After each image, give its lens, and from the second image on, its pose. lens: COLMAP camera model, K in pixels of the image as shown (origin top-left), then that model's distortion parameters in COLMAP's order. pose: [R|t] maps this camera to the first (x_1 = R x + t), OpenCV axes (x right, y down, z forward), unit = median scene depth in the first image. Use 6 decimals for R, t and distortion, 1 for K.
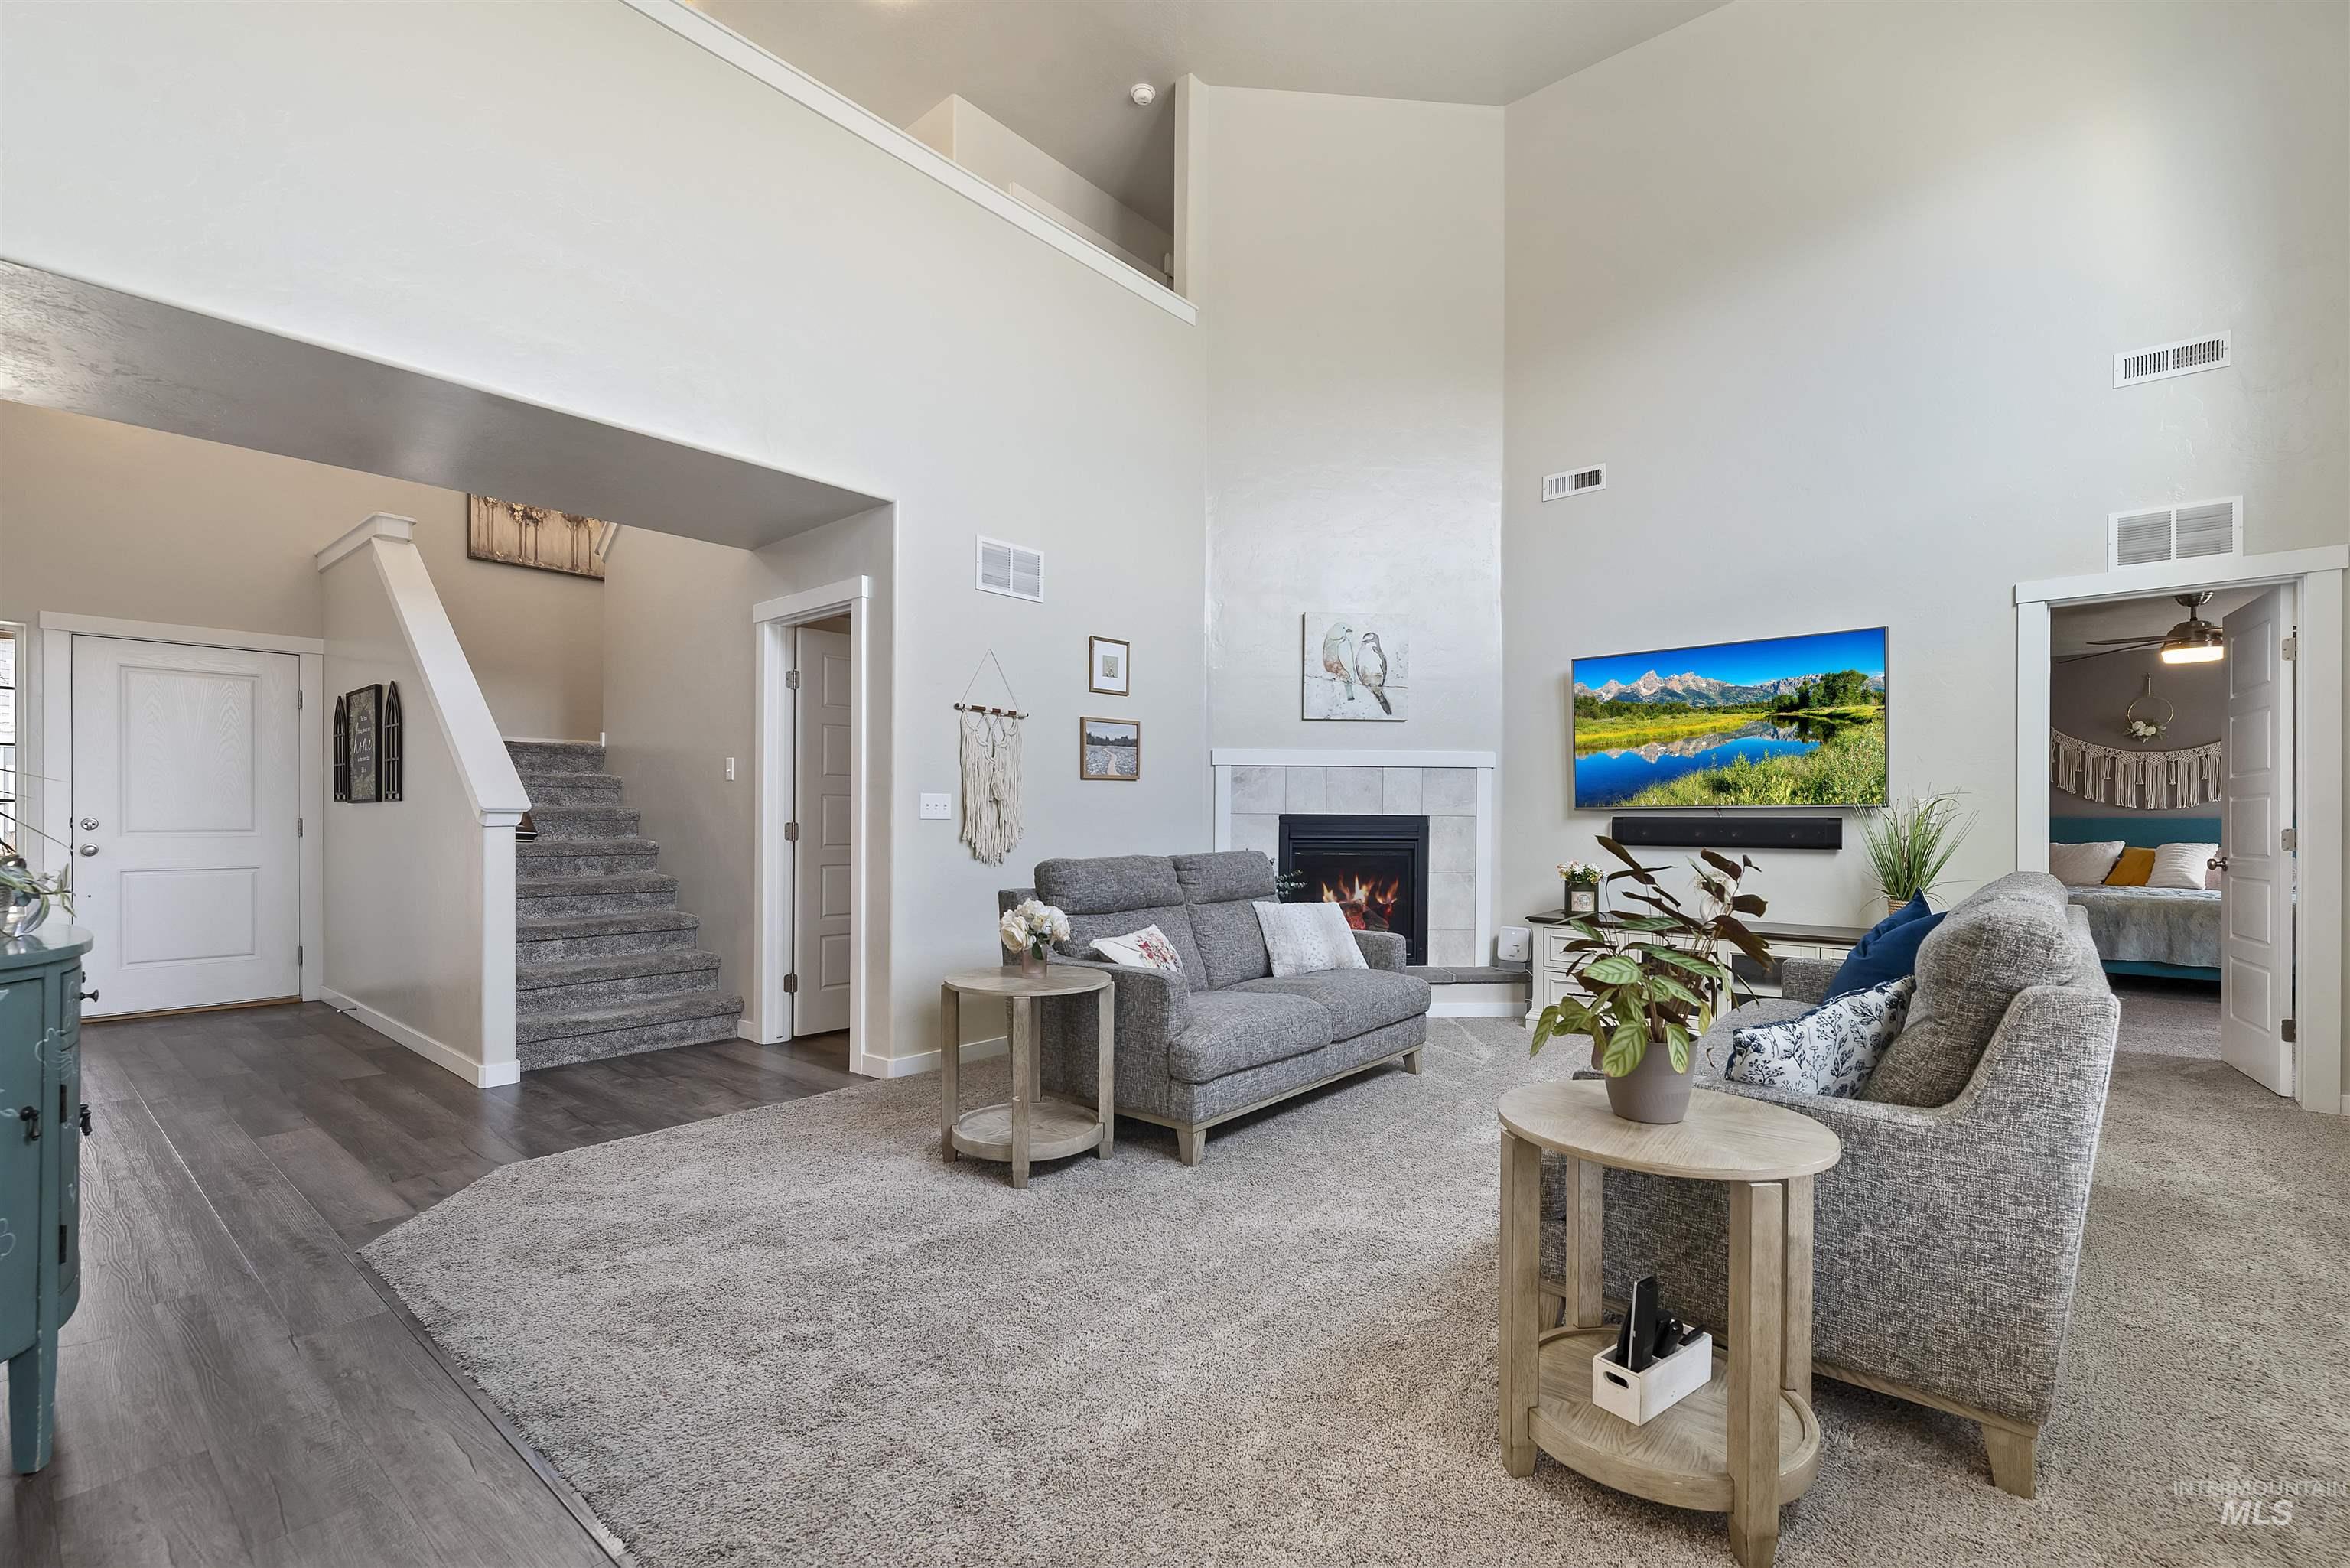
lens RADIAL K [[1030.3, 0, 1197.6], [0, 1030.3, 830.4], [0, 0, 1]] dist [0.004238, -0.000528]
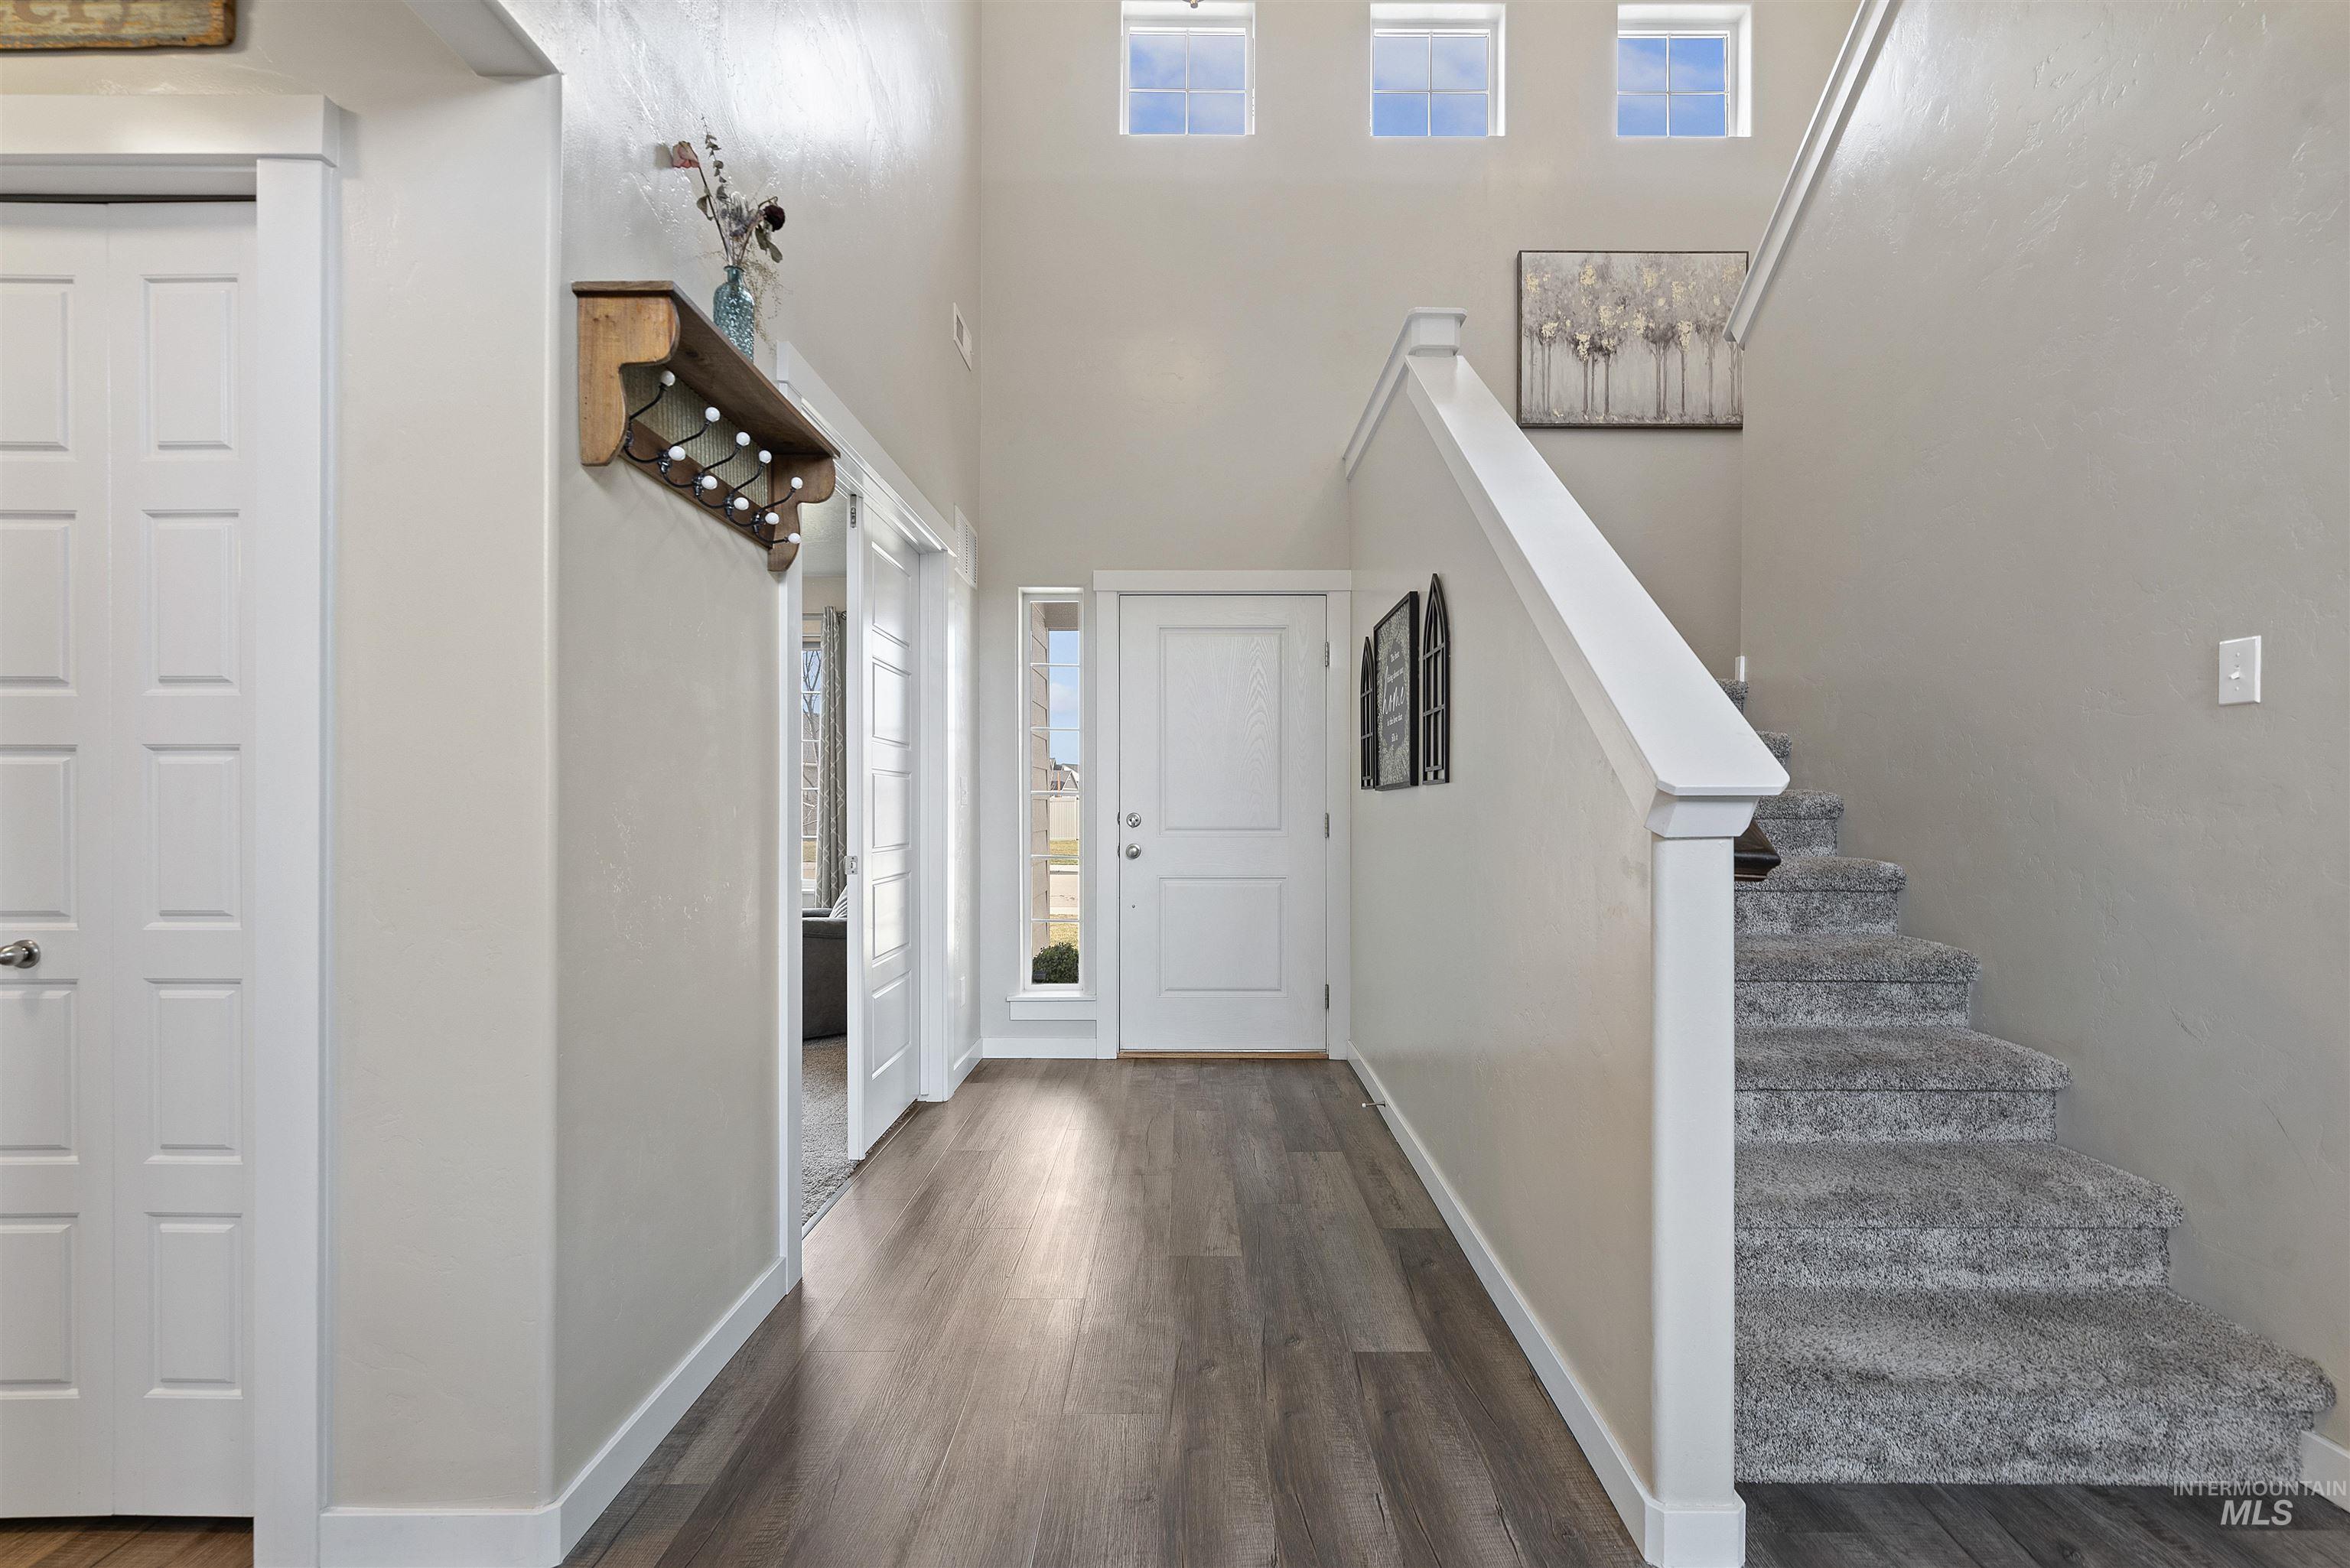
lens RADIAL K [[1030.3, 0, 1174.4], [0, 1030.3, 798.4], [0, 0, 1]] dist [0.004238, -0.000528]
pose [[0.630888, -0.010771, -0.775799, -0.399447], [-0.007764, 0.999766, -0.020194, -0.007071], [0.775835, 0.018764, 0.630657, 0.493613]]
